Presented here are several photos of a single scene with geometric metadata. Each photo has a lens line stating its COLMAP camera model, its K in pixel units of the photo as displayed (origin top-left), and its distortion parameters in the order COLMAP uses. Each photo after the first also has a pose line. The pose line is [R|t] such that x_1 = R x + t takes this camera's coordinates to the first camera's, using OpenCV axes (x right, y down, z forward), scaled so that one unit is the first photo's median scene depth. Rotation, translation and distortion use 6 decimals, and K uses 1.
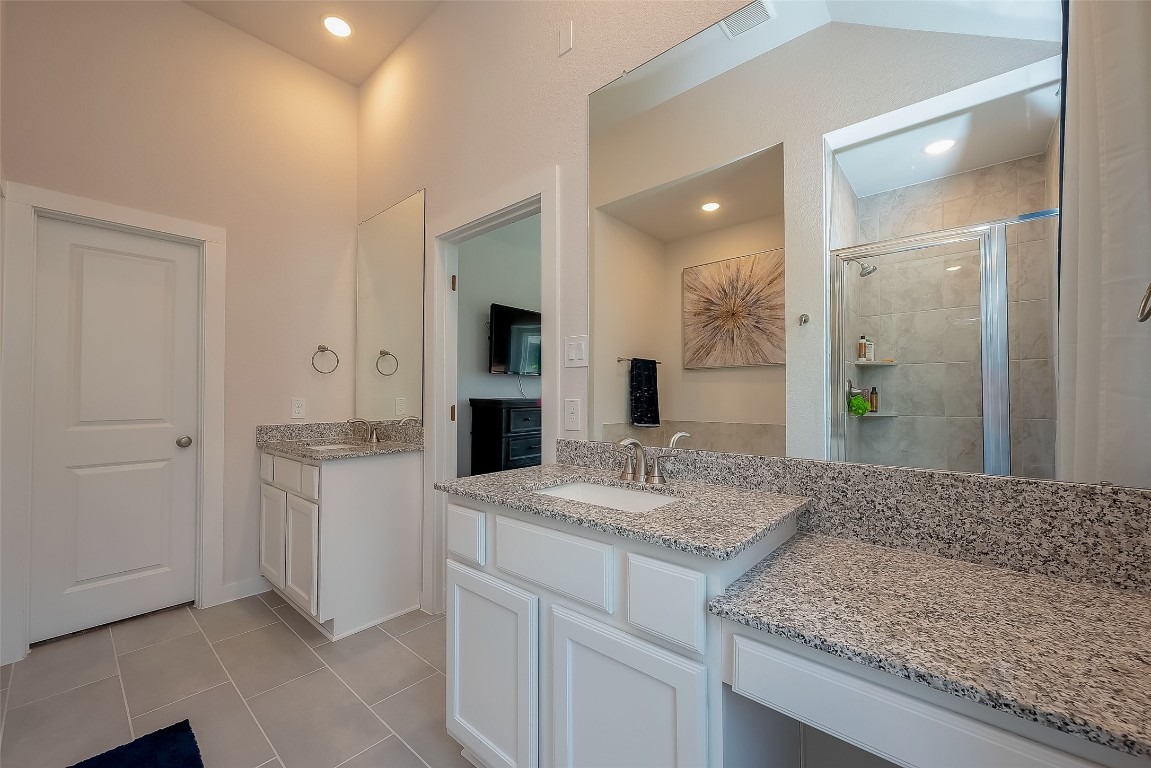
lens RADIAL K [[453.4, 0, 583.0], [0, 453.4, 386.5], [0, 0, 1]] dist [-0.002260, 0.000675]
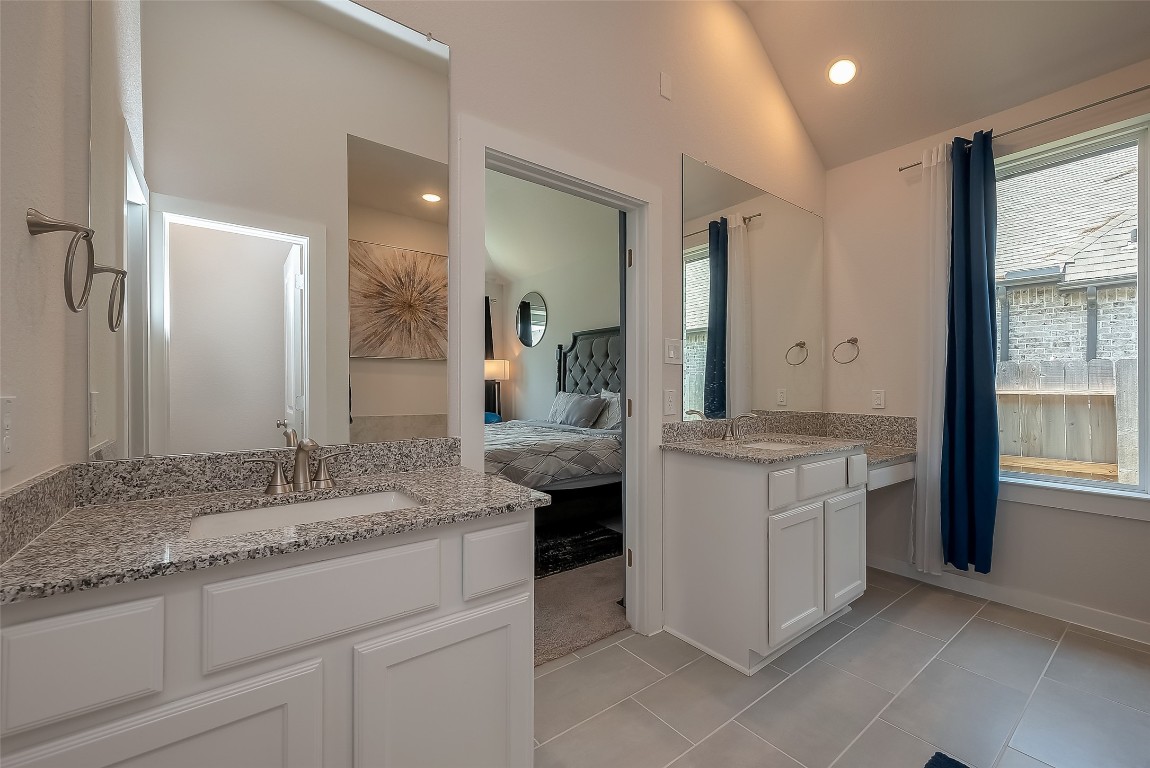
lens RADIAL K [[453.0, 0, 572.5], [0, 453.0, 387.1], [0, 0, 1]] dist [-0.002260, 0.000675]
pose [[0.198833, 0.007556, 0.980004, -0.561441], [-0.023011, 0.999731, -0.003040, 0.012877], [-0.979763, -0.021946, 0.198953, 0.440352]]
